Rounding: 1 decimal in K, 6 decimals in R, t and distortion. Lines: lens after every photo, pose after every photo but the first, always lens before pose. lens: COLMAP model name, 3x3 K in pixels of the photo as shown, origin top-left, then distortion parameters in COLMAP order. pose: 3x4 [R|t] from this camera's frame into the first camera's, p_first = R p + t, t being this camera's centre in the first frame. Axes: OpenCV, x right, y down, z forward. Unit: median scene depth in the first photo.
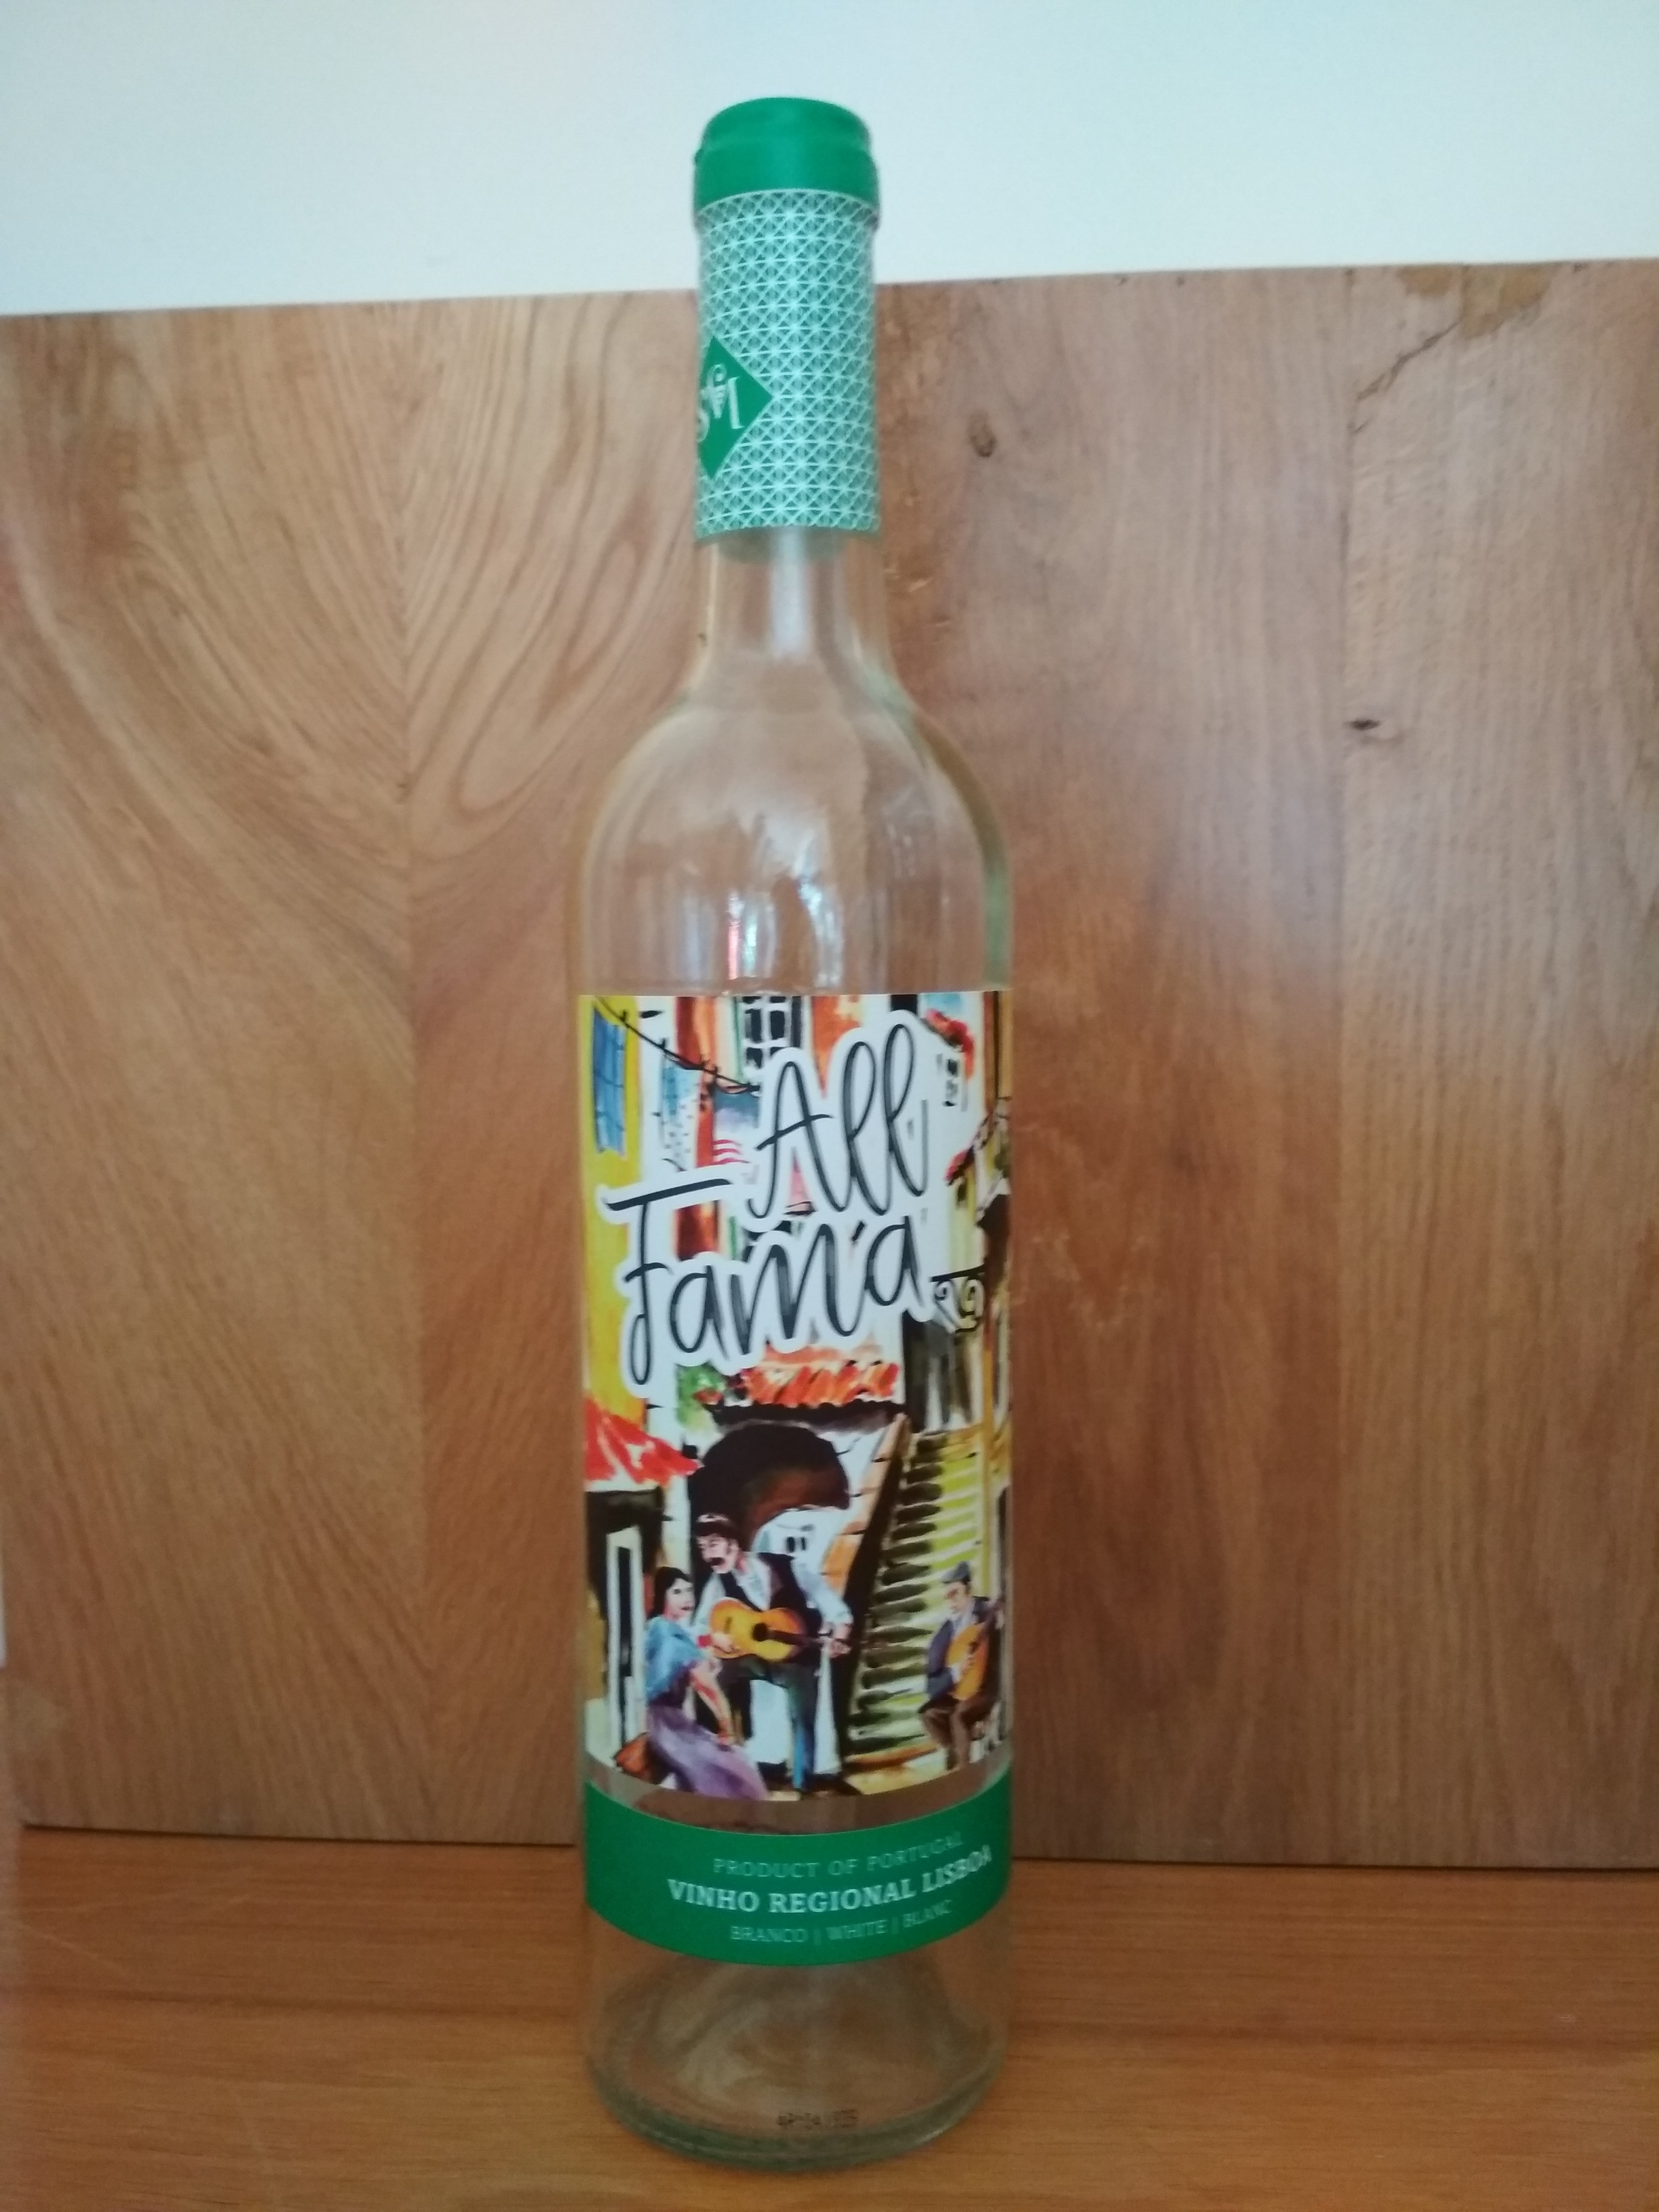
lens RADIAL K [[1964.3, 0, 797.5], [0, 1964.3, 1072.7], [0, 0, 1]] dist [0.086470, -0.204839]
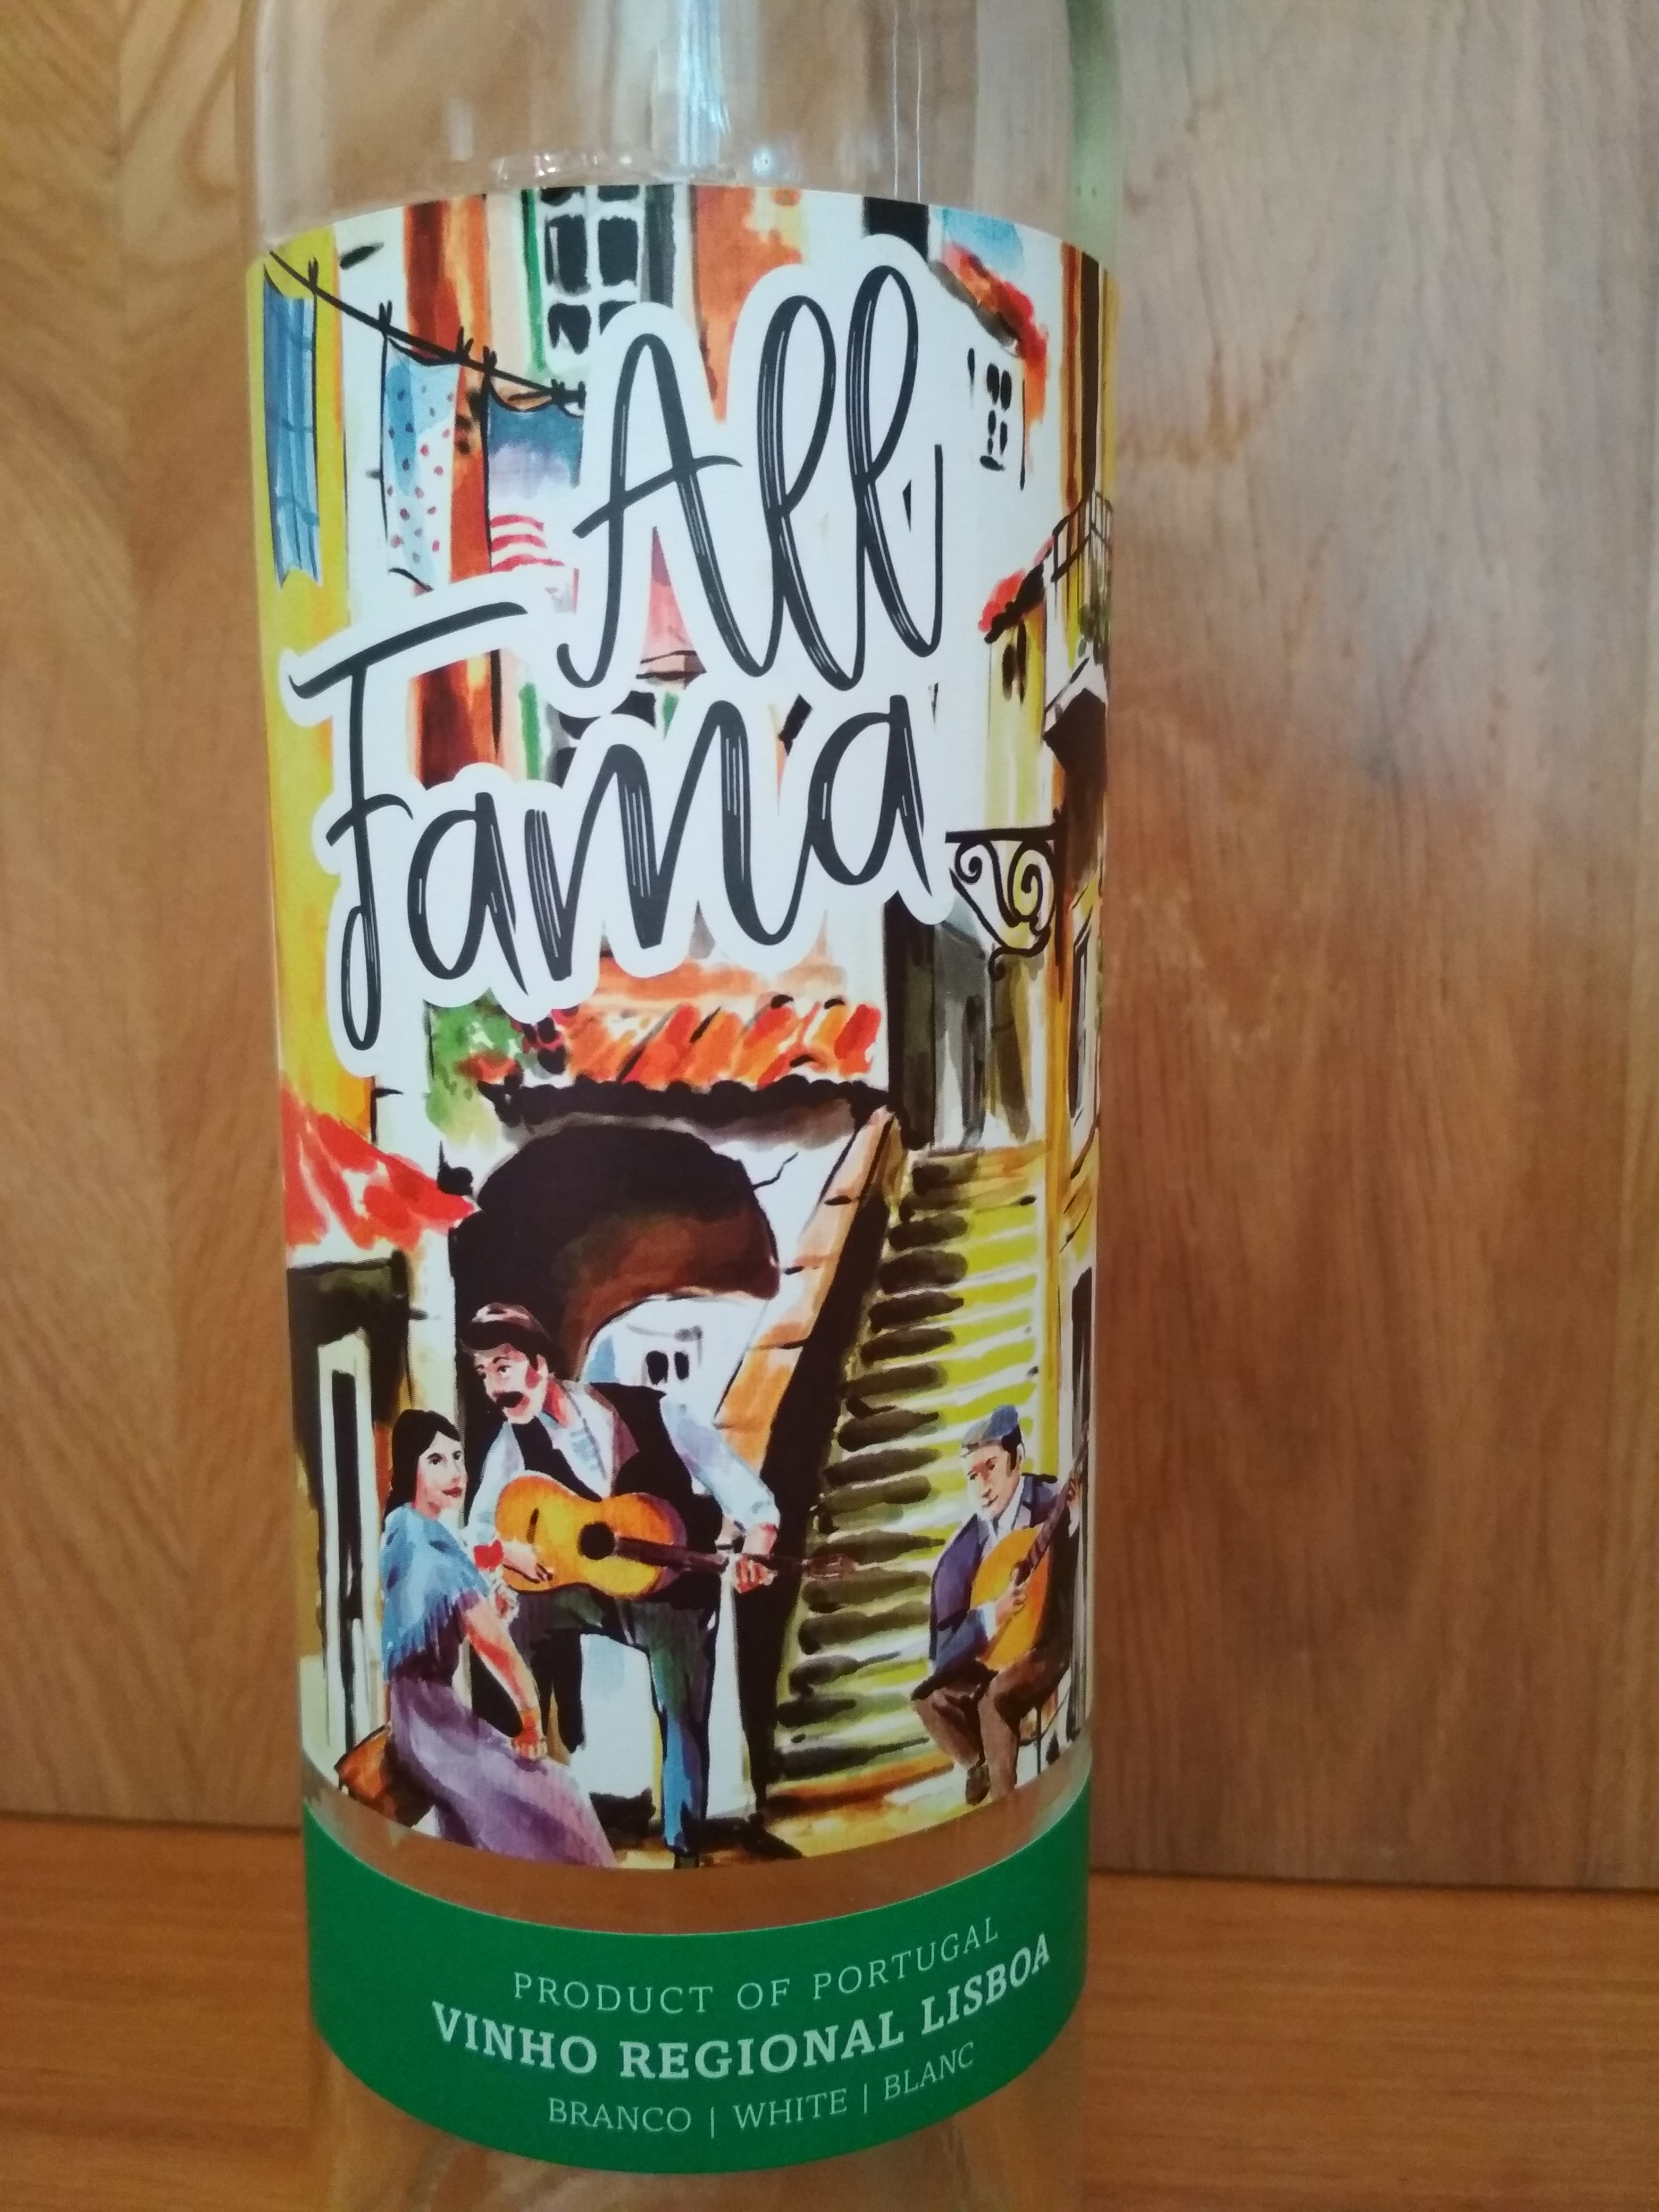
lens RADIAL K [[1808.5, 0, 846.3], [0, 1808.5, 1072.9], [0, 0, 1]] dist [0.086740, -0.195143]
pose [[0.999895, 0.009172, -0.011259, 0.047986], [-0.008579, 0.998628, 0.051652, 0.139849], [0.011717, -0.051550, 0.998602, 0.543931]]
